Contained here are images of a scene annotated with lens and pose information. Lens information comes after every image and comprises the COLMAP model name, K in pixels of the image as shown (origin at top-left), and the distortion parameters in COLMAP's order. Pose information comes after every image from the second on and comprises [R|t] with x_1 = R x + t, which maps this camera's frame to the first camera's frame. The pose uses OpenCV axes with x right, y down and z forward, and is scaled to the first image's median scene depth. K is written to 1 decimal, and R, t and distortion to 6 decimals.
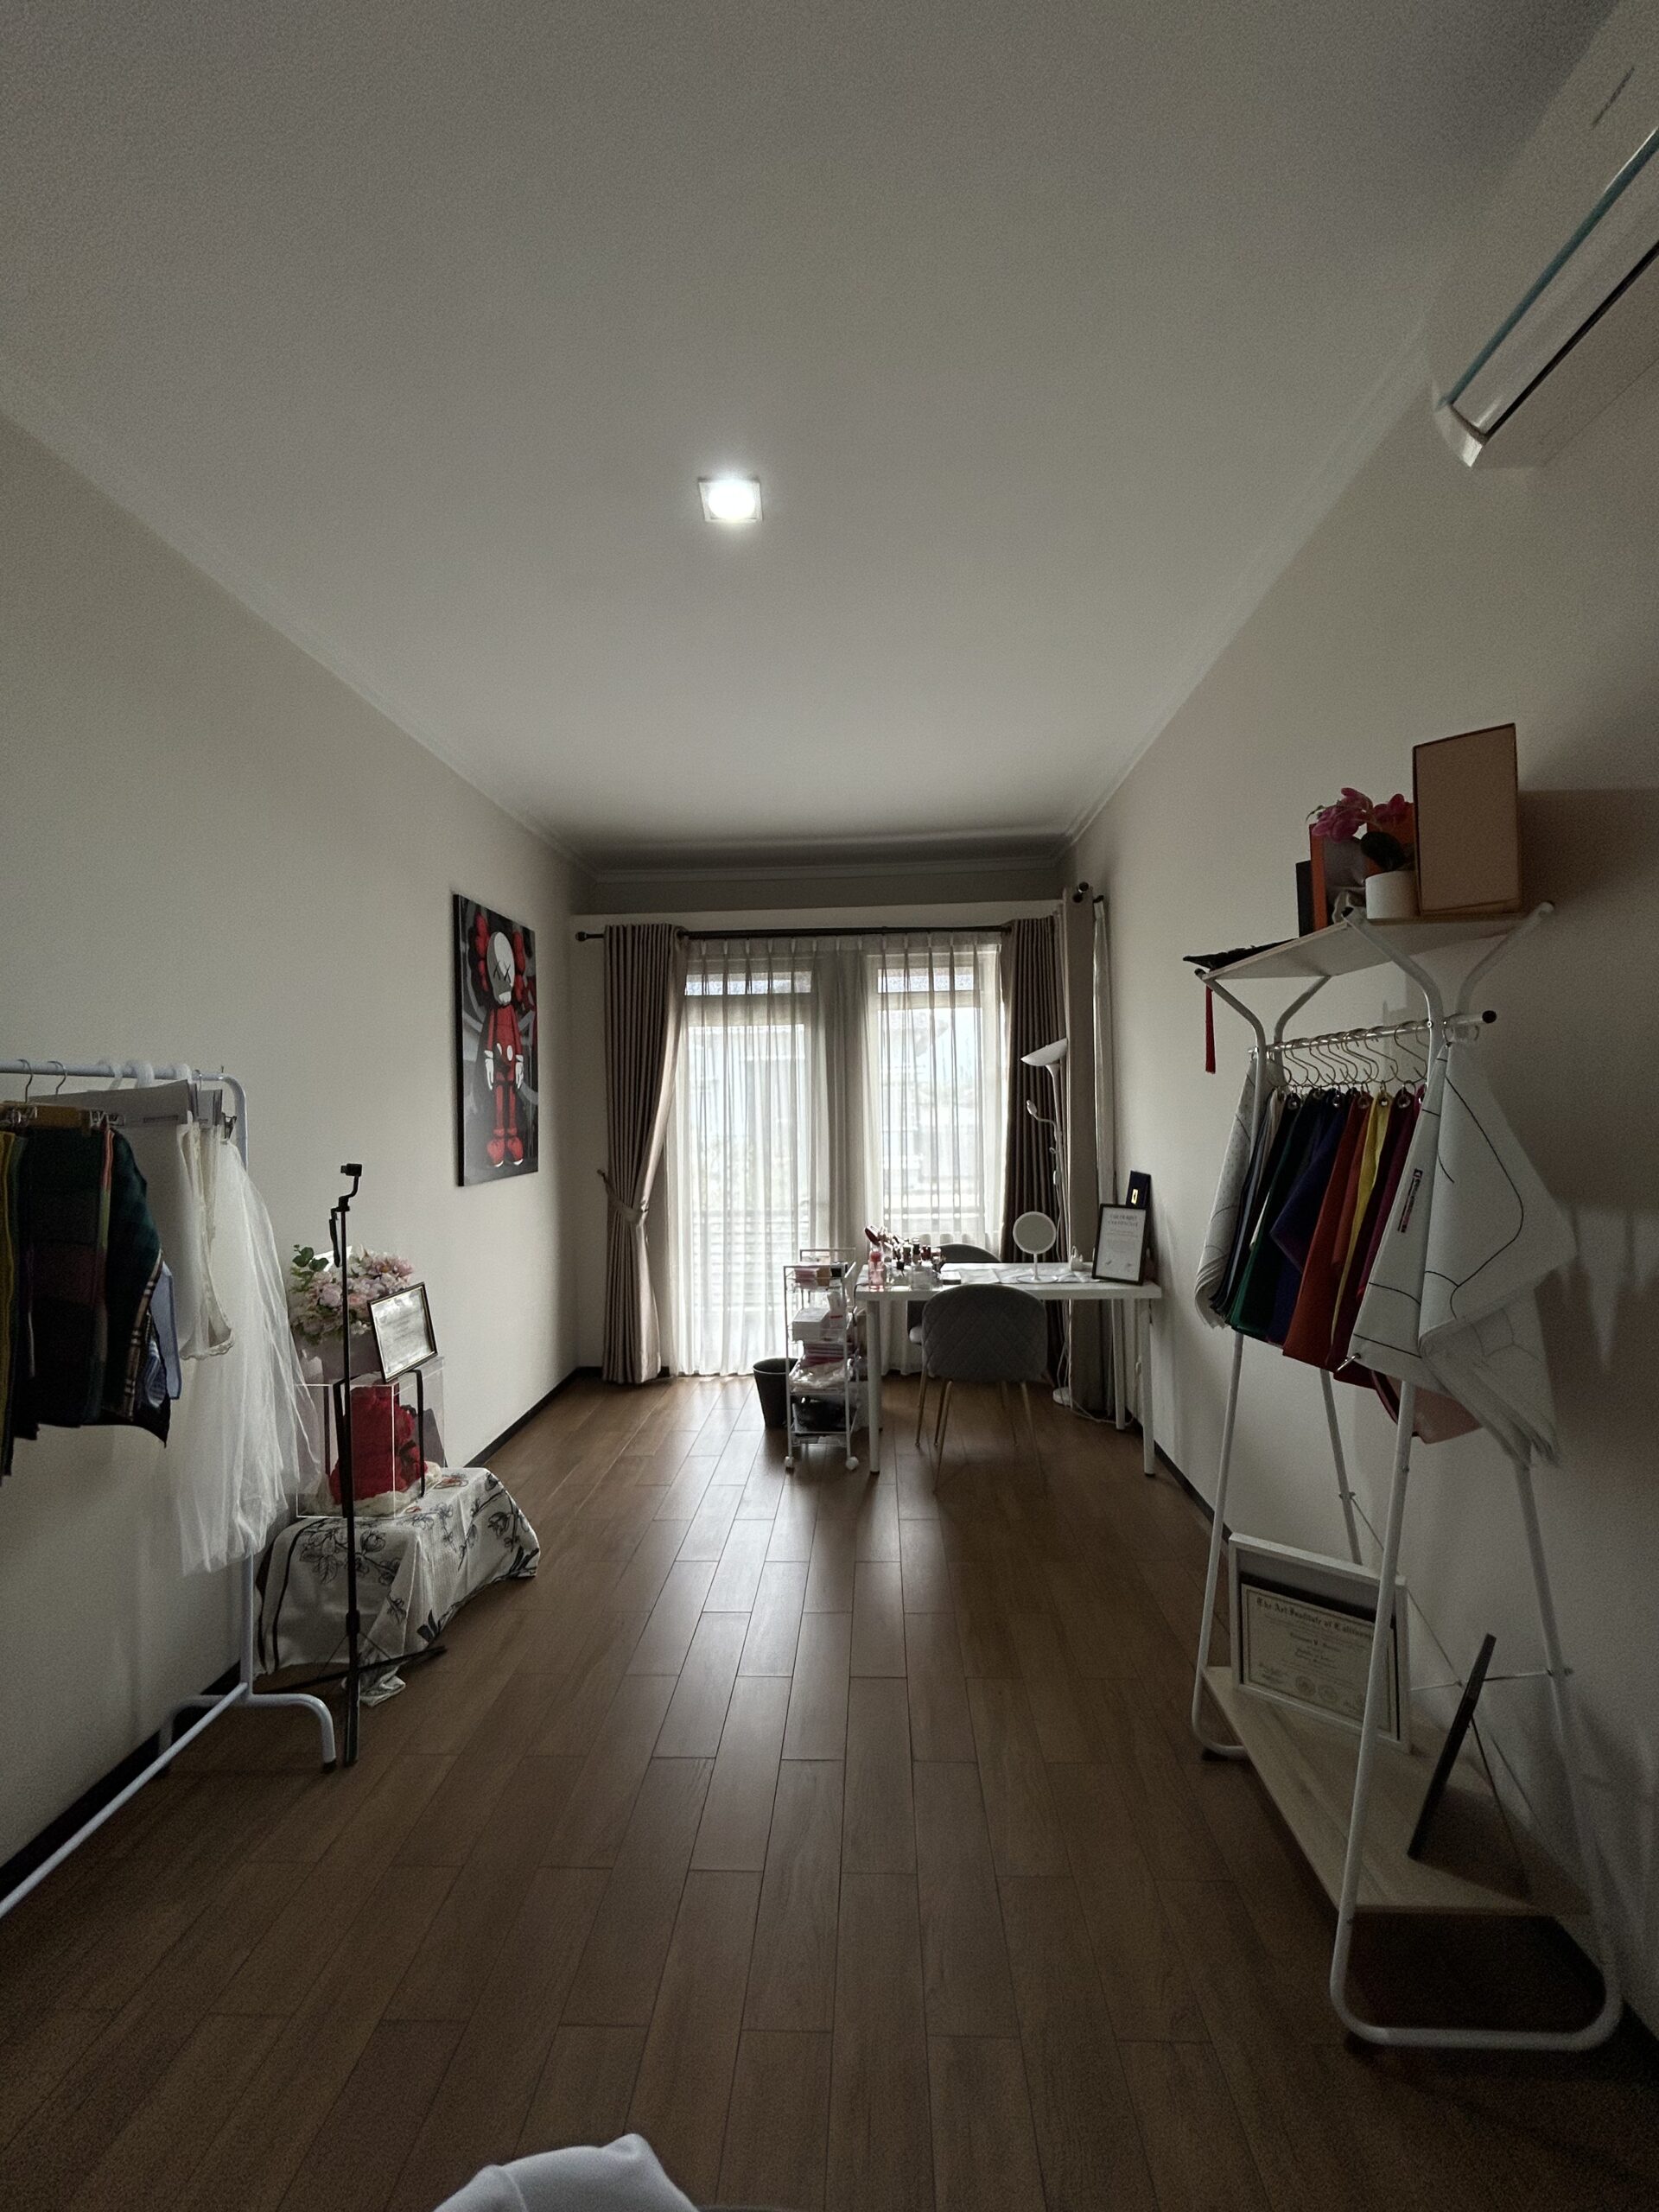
lens RADIAL K [[895.7, 0, 834.6], [0, 895.7, 1104.1], [0, 0, 1]] dist [-0.001018, 0.000059]
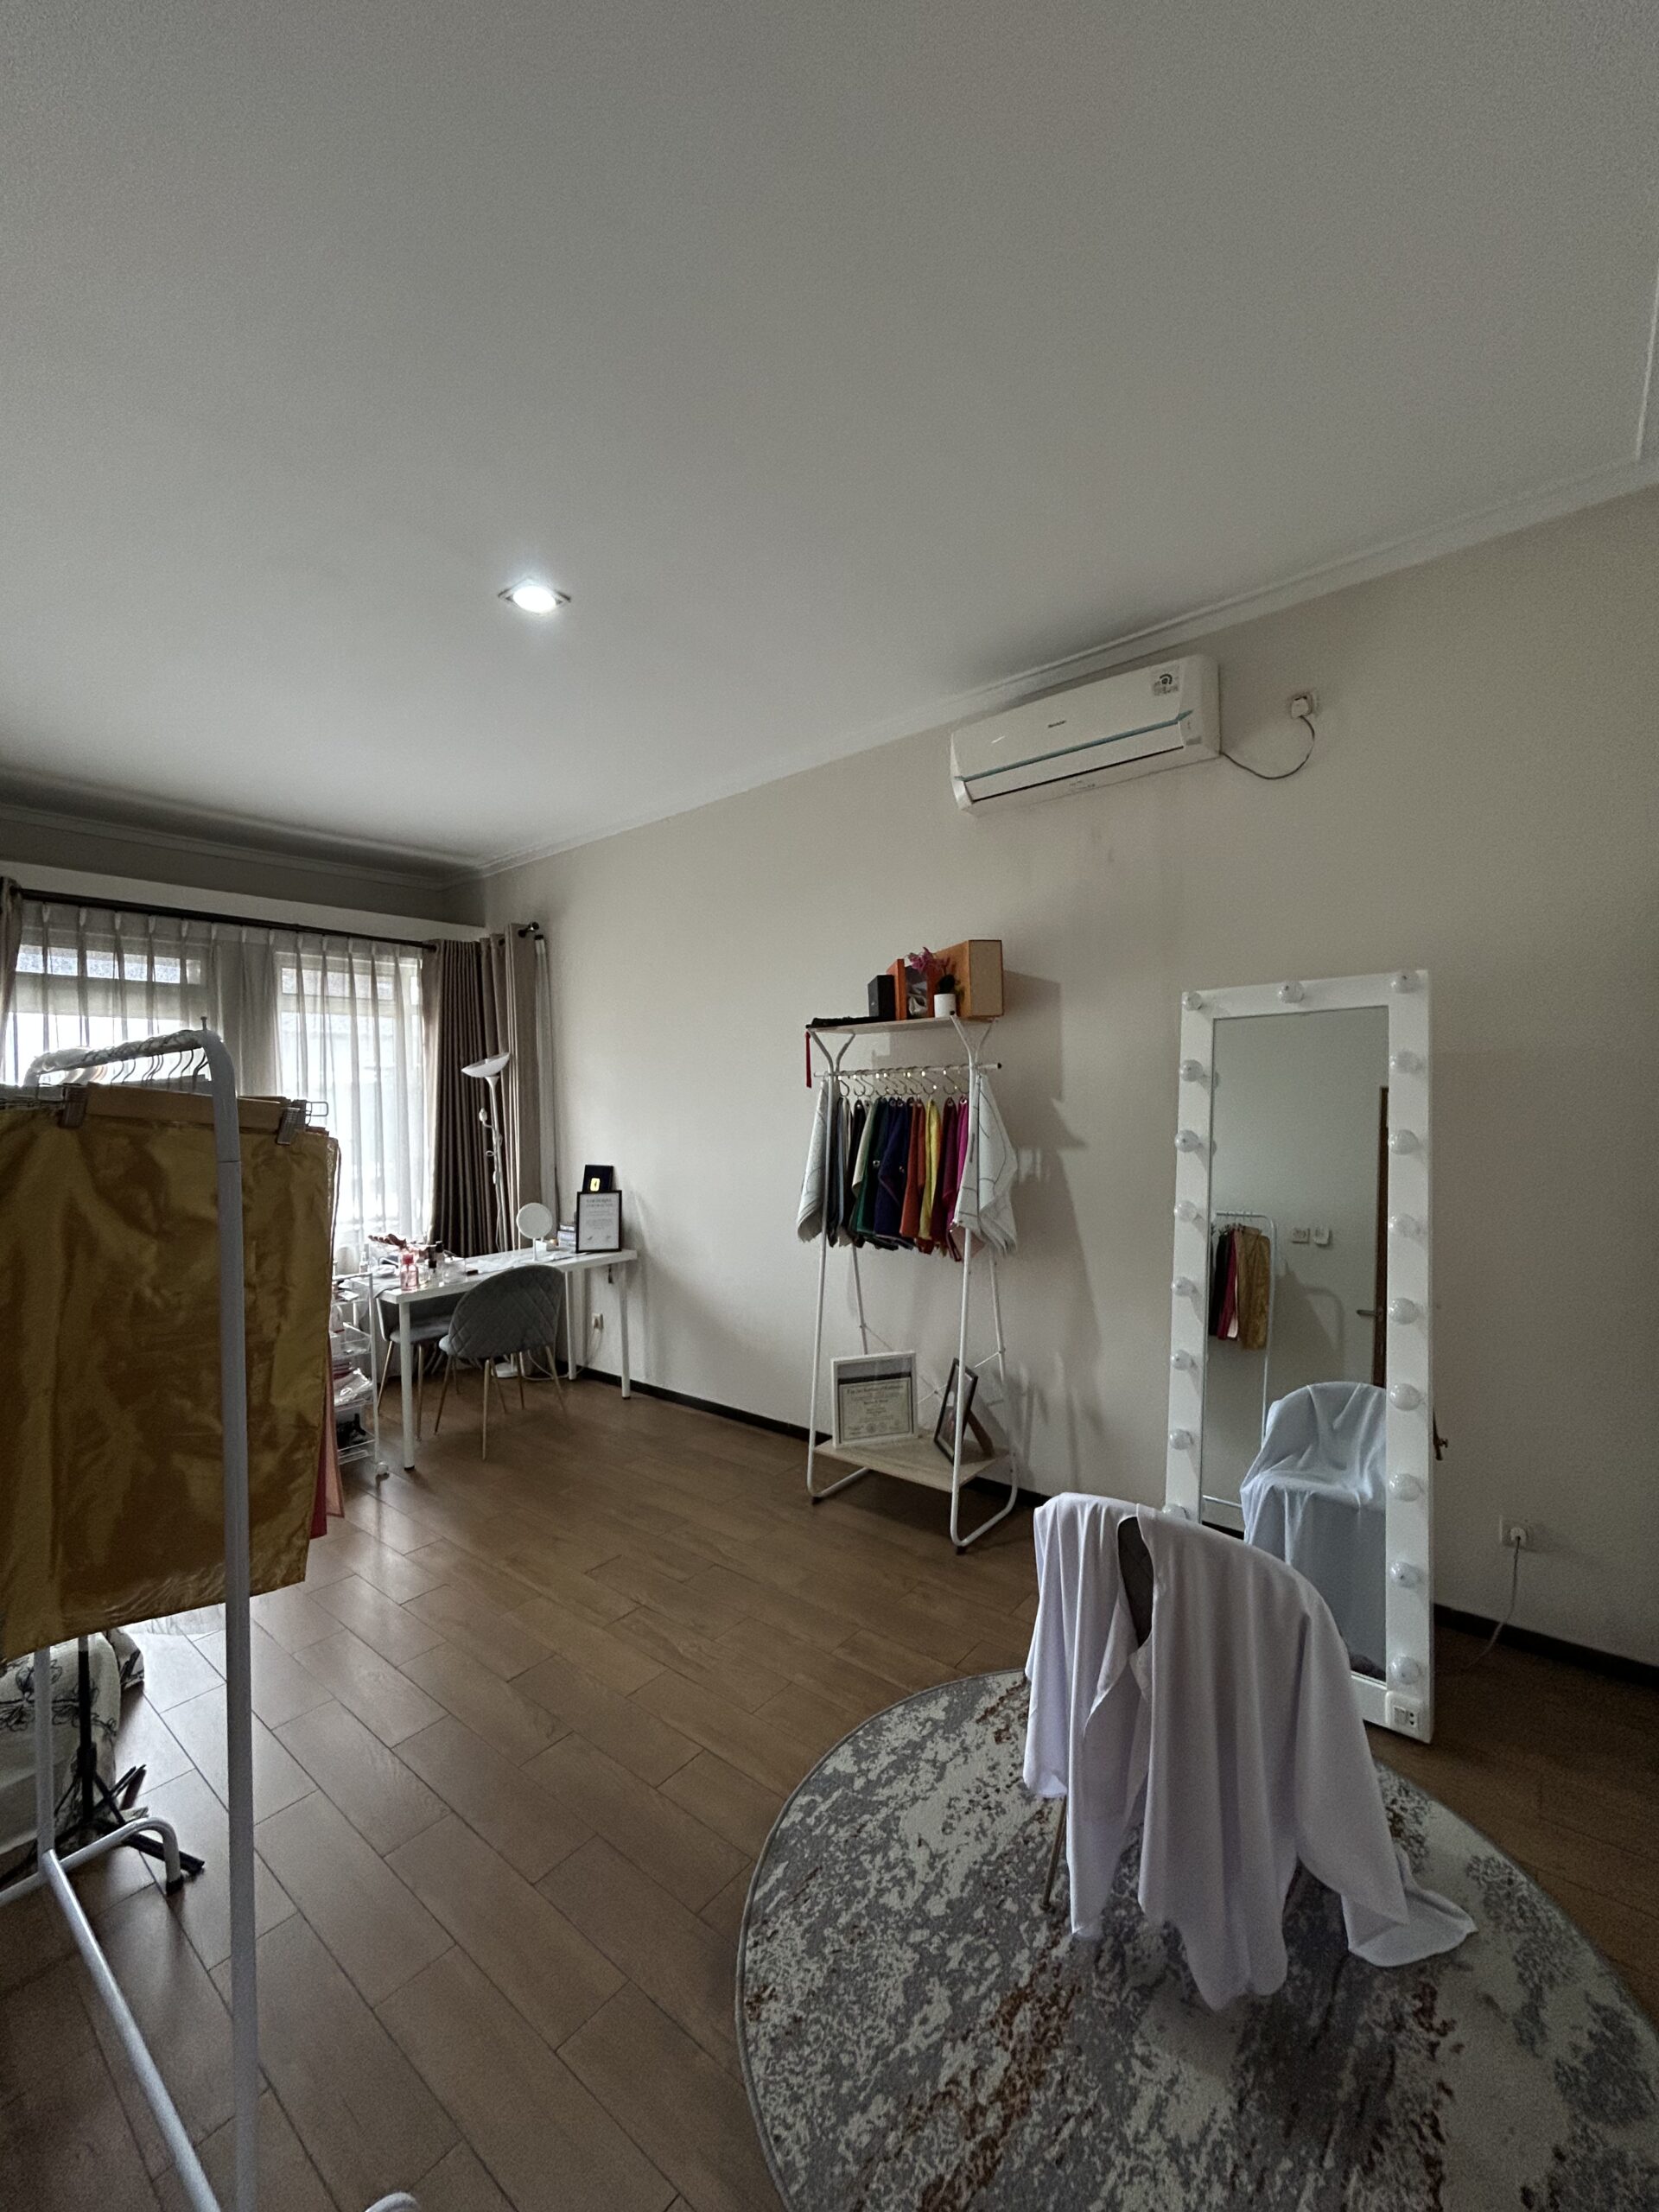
lens RADIAL K [[895.7, 0, 828.6], [0, 895.7, 1107.3], [0, 0, 1]] dist [-0.001018, 0.000059]
pose [[0.600886, 0.000830, 0.799335, -0.394312], [0.008082, 0.999942, -0.007113, 0.006133], [-0.799294, 0.010735, 0.600844, -0.009109]]
